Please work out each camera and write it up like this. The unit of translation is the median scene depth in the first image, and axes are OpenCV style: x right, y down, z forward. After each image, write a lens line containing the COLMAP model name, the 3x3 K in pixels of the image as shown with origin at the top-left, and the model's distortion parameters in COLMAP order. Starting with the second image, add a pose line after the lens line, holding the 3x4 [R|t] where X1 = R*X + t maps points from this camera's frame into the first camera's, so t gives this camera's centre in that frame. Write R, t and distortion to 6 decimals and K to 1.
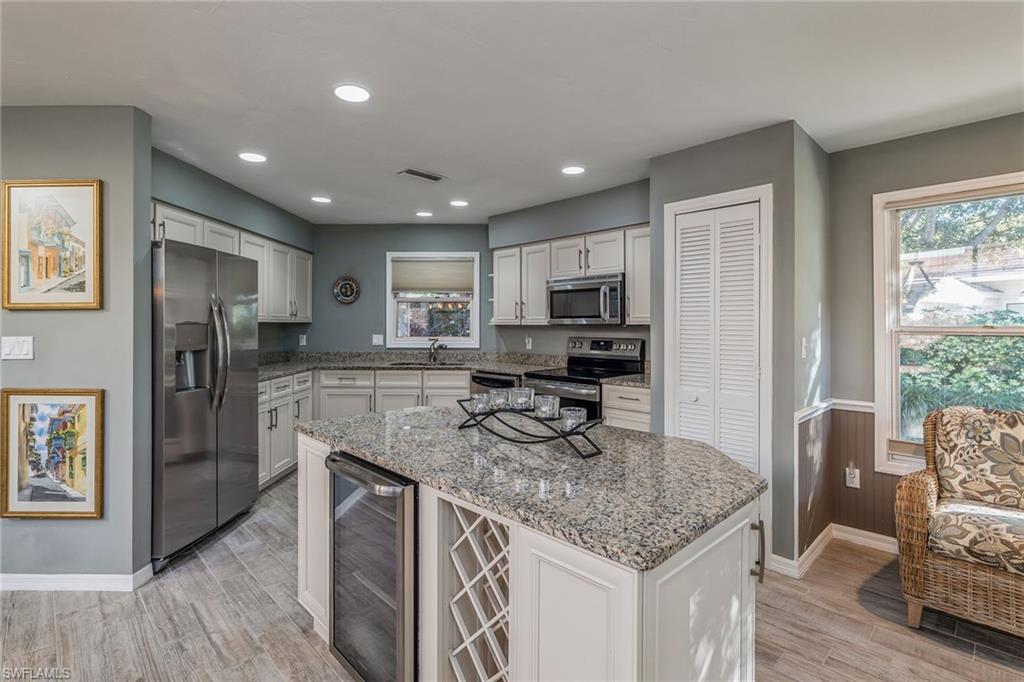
lens RADIAL K [[484.7, 0, 505.6], [0, 484.7, 321.0], [0, 0, 1]] dist [-0.001284, 0.000692]
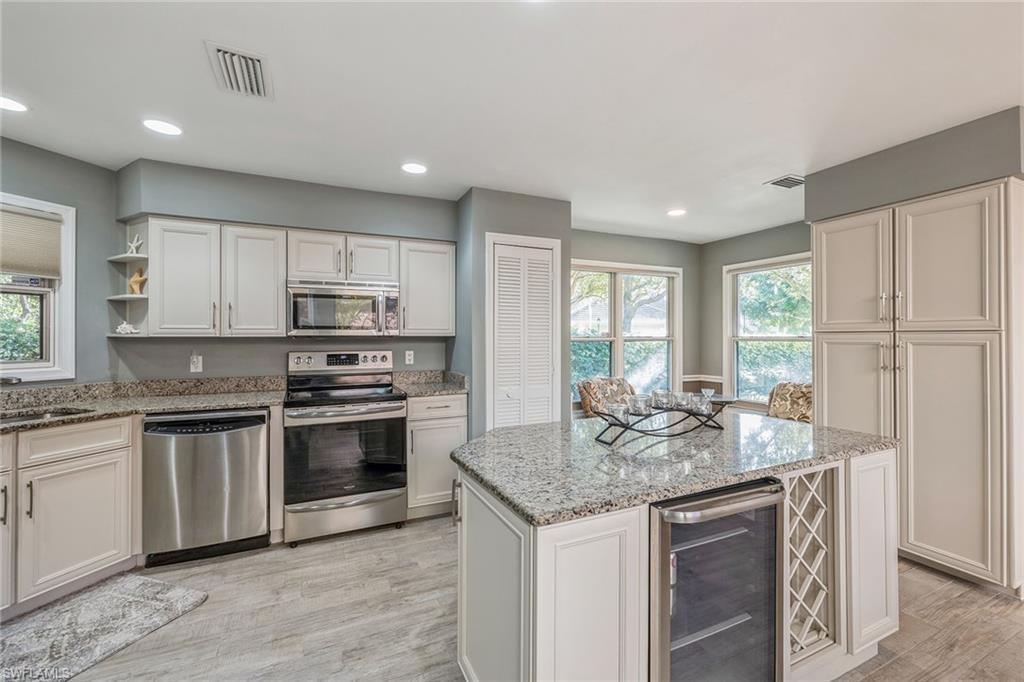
lens RADIAL K [[439.1, 0, 511.3], [0, 439.1, 338.7], [0, 0, 1]] dist [0.000336, 0.000271]
pose [[0.317243, -0.003049, 0.948339, -0.485881], [-0.003306, 0.999985, 0.004321, 0.007246], [-0.948339, -0.004506, 0.317228, 0.456147]]
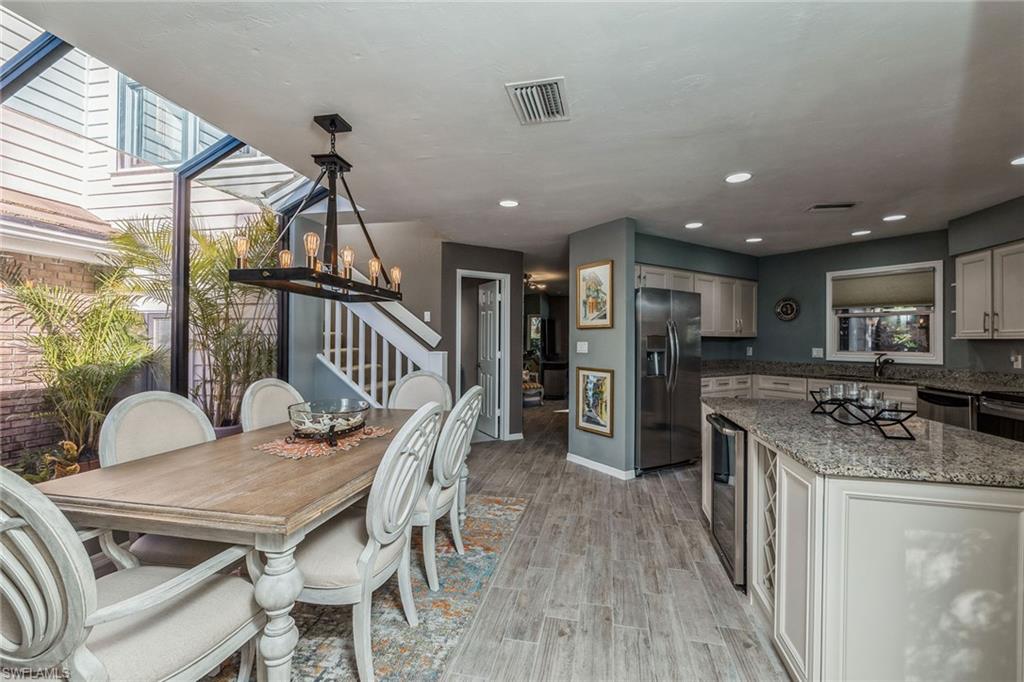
lens RADIAL K [[439.1, 0, 514.7], [0, 439.1, 337.1], [0, 0, 1]] dist [0.000336, 0.000271]
pose [[0.565453, -0.000585, -0.824781, 0.220903], [-0.003435, 0.999989, -0.003064, 0.011371], [0.824774, 0.004565, 0.565445, -0.175082]]
